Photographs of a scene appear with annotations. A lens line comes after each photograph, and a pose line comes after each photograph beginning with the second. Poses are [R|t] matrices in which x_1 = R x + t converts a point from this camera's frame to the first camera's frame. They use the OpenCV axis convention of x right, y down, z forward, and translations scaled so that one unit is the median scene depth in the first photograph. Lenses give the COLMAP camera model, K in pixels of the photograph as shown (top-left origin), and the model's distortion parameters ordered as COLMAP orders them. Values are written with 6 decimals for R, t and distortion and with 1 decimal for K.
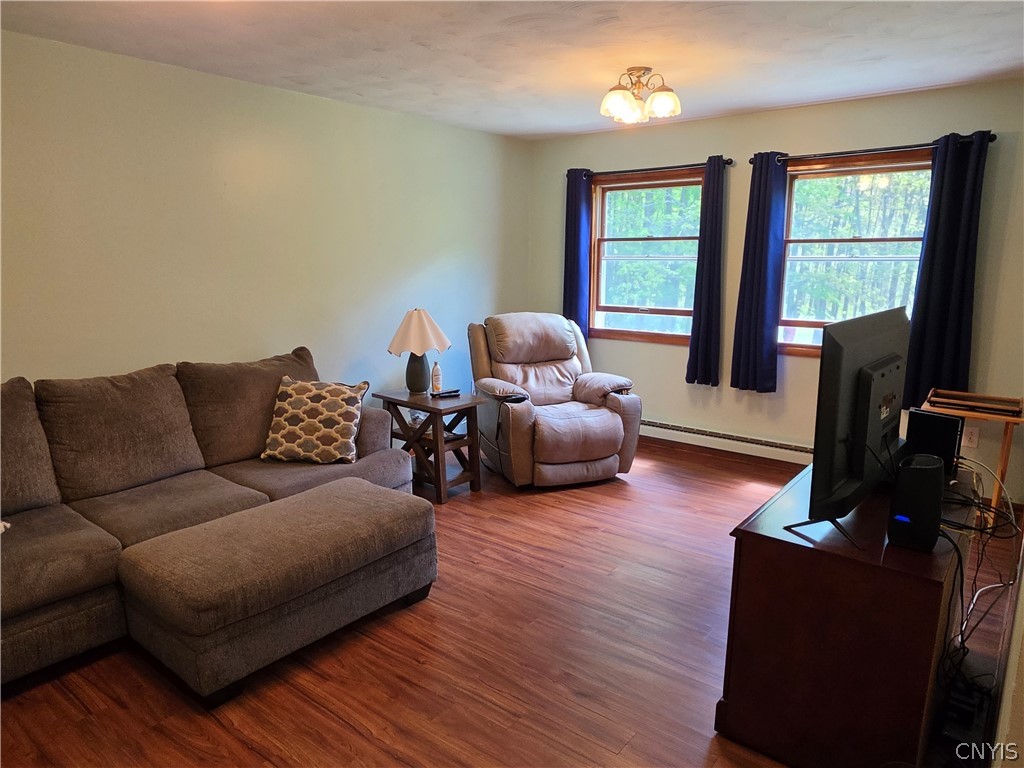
lens RADIAL K [[674.6, 0, 512.5], [0, 674.6, 384.5], [0, 0, 1]] dist [-0.002667, -0.000738]
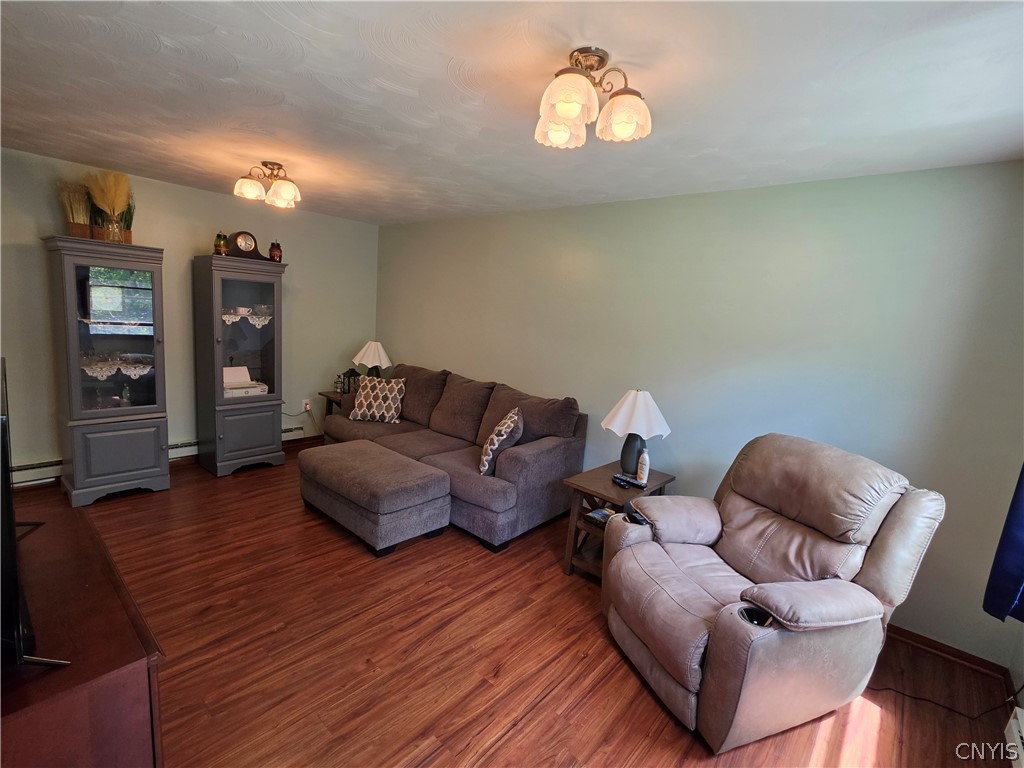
lens RADIAL K [[472.9, 0, 510.9], [0, 472.9, 389.5], [0, 0, 1]] dist [0.005465, 0.000344]
pose [[-0.041166, 0.152165, -0.987498, 0.663949], [-0.271030, 0.949578, 0.157620, -0.208911], [0.961690, 0.274130, 0.002151, 0.998076]]
